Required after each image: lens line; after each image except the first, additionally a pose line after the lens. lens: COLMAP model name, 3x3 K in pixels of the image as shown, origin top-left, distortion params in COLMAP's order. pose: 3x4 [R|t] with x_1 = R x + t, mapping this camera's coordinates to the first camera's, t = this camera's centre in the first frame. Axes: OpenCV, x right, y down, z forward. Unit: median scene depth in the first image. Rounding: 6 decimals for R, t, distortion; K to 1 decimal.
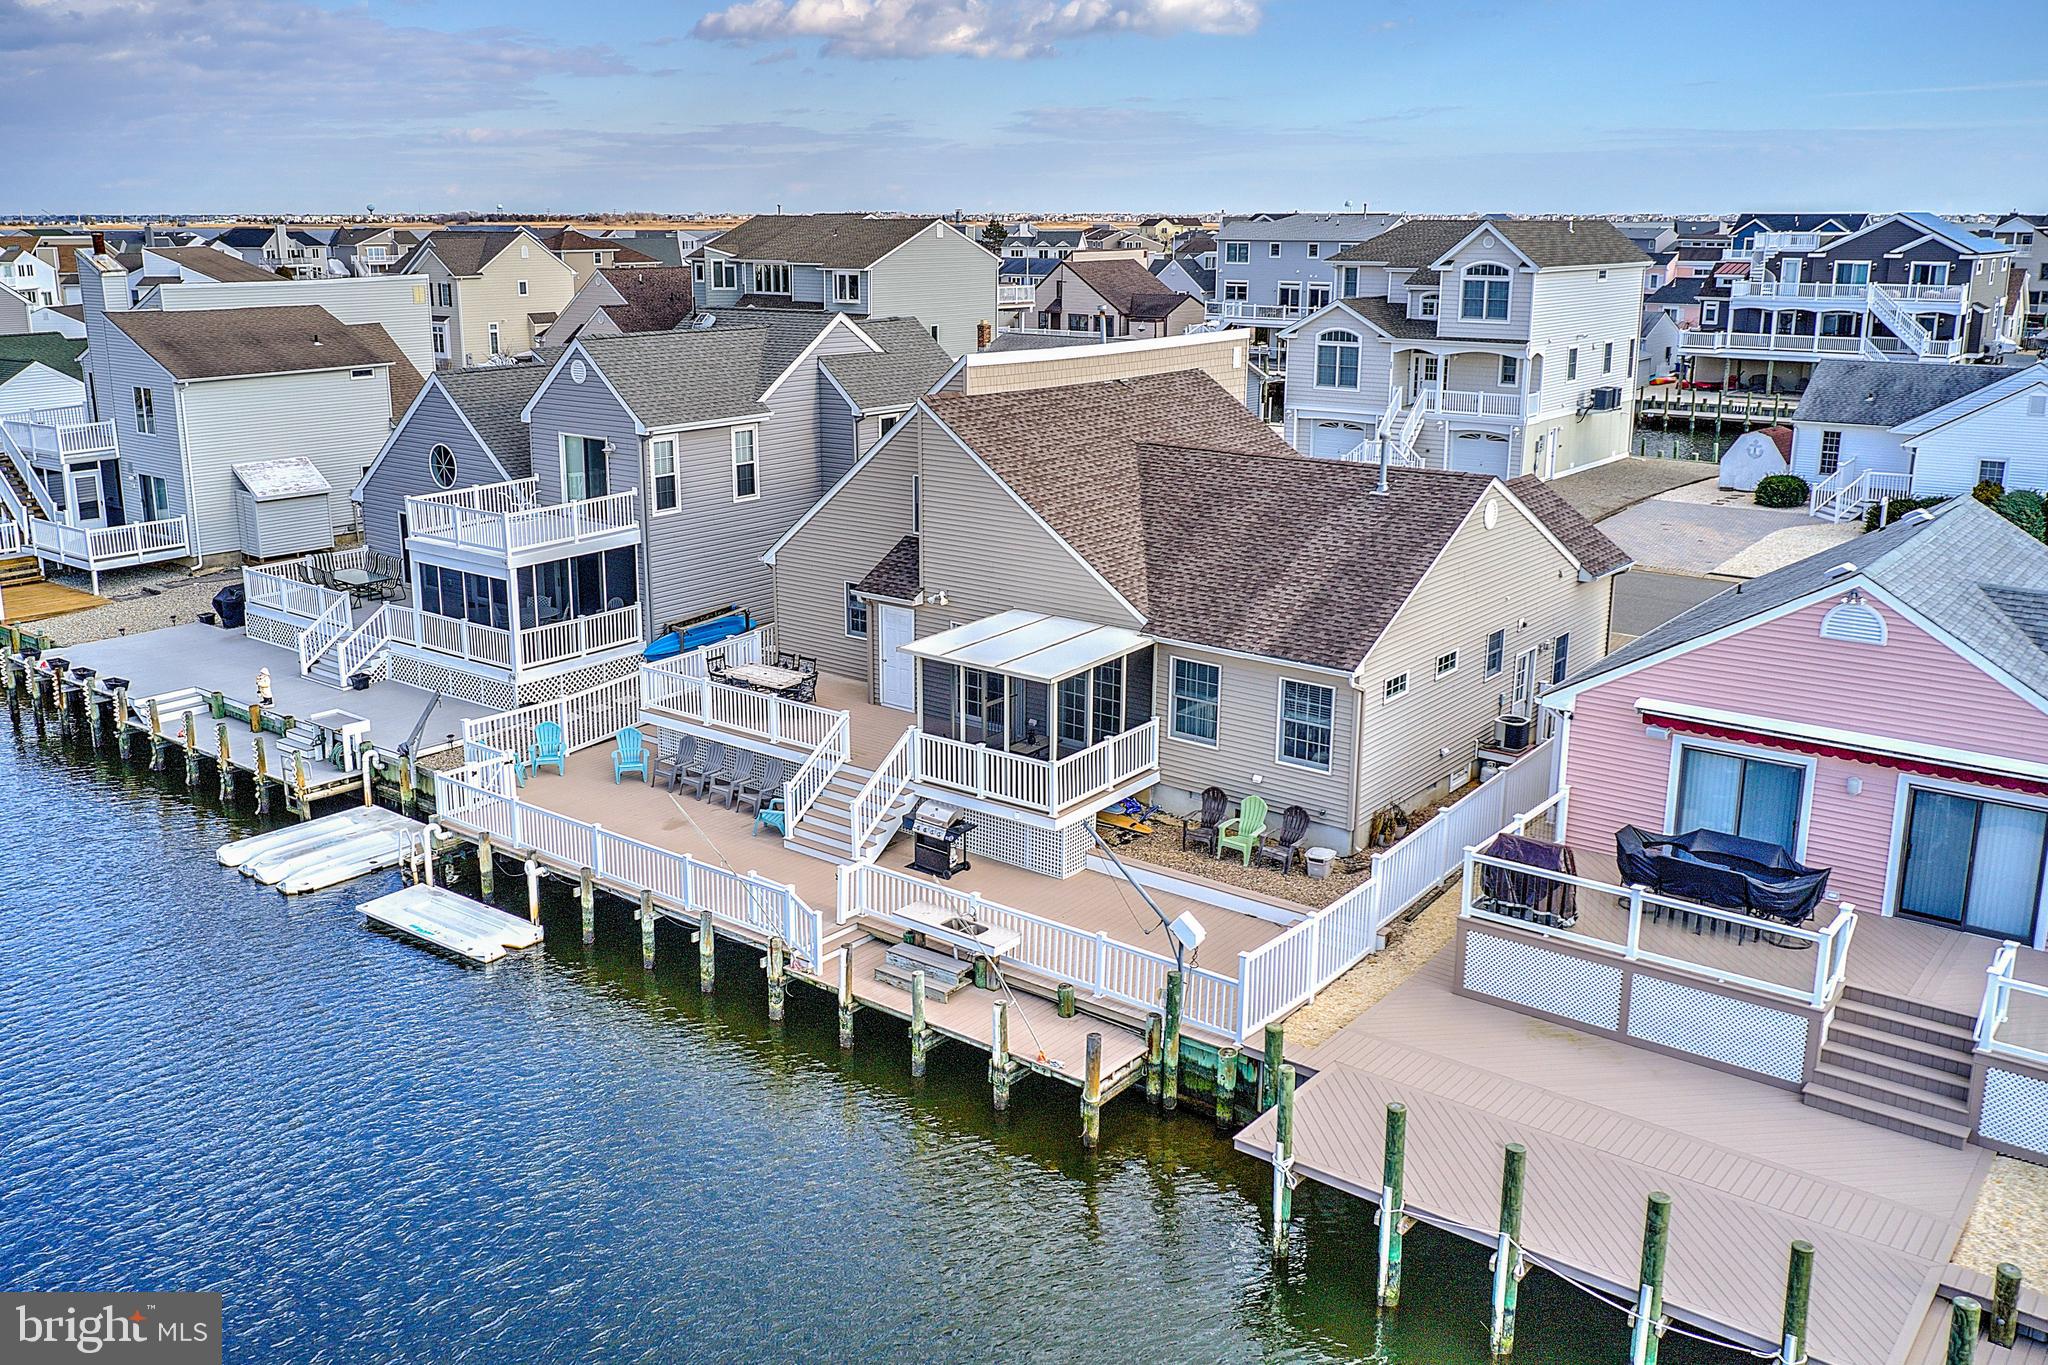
lens RADIAL K [[1732.4, 0, 996.3], [0, 1732.4, 635.4], [0, 0, 1]] dist [-0.004820, -0.005342]
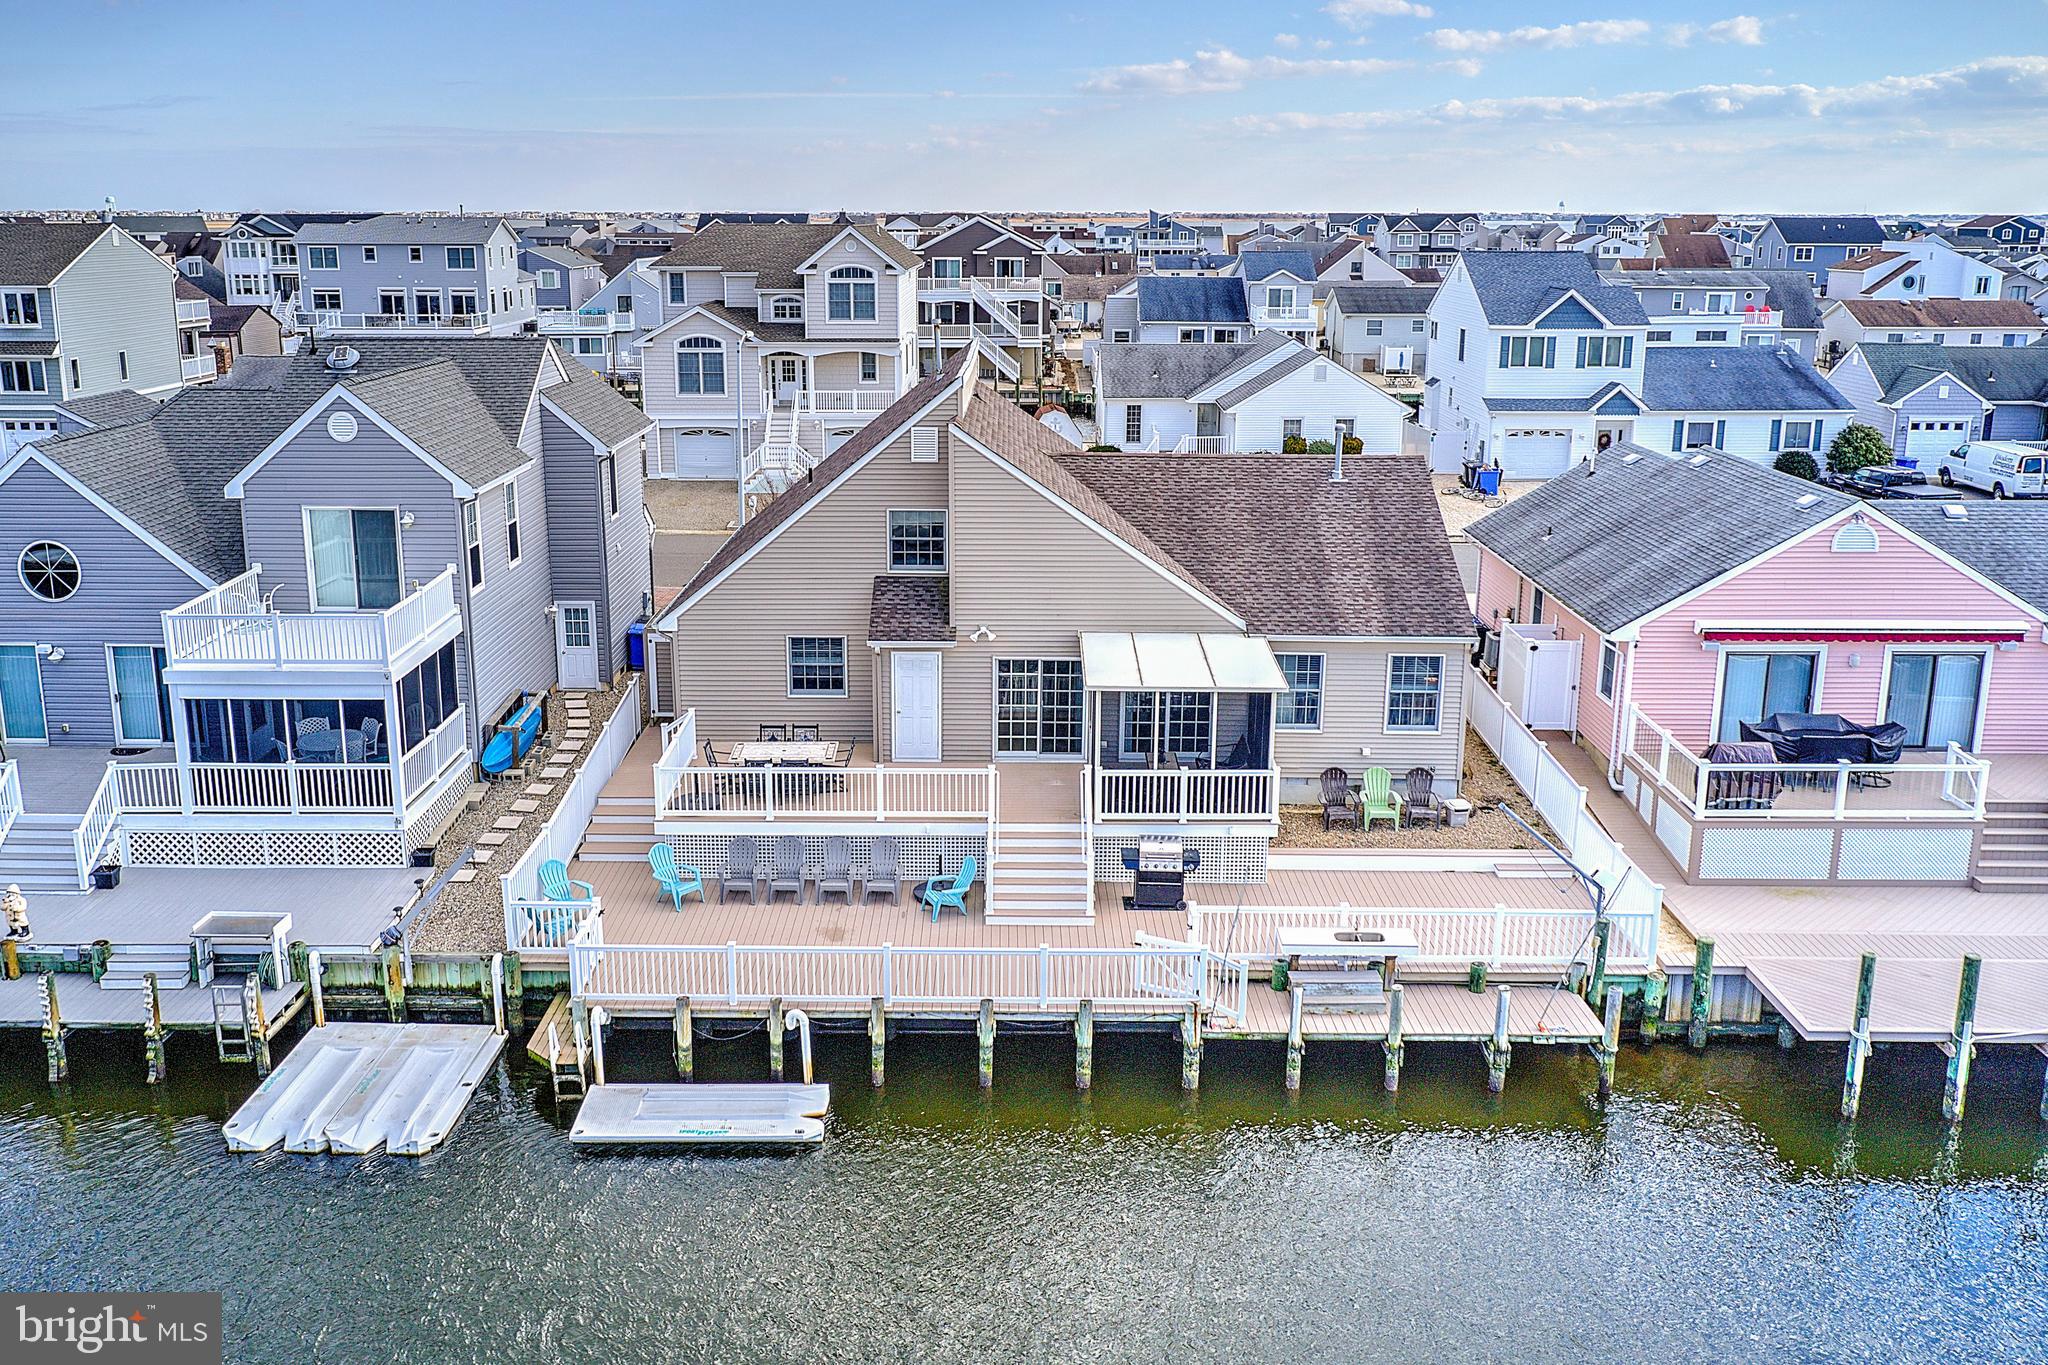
lens RADIAL K [[1732.4, 0, 996.3], [0, 1732.4, 635.4], [0, 0, 1]] dist [-0.004820, -0.005342]
pose [[0.789101, -0.143650, 0.597230, -0.571483], [0.142920, 0.988524, 0.048930, -0.063926], [-0.597405, 0.046746, 0.800576, 0.233132]]
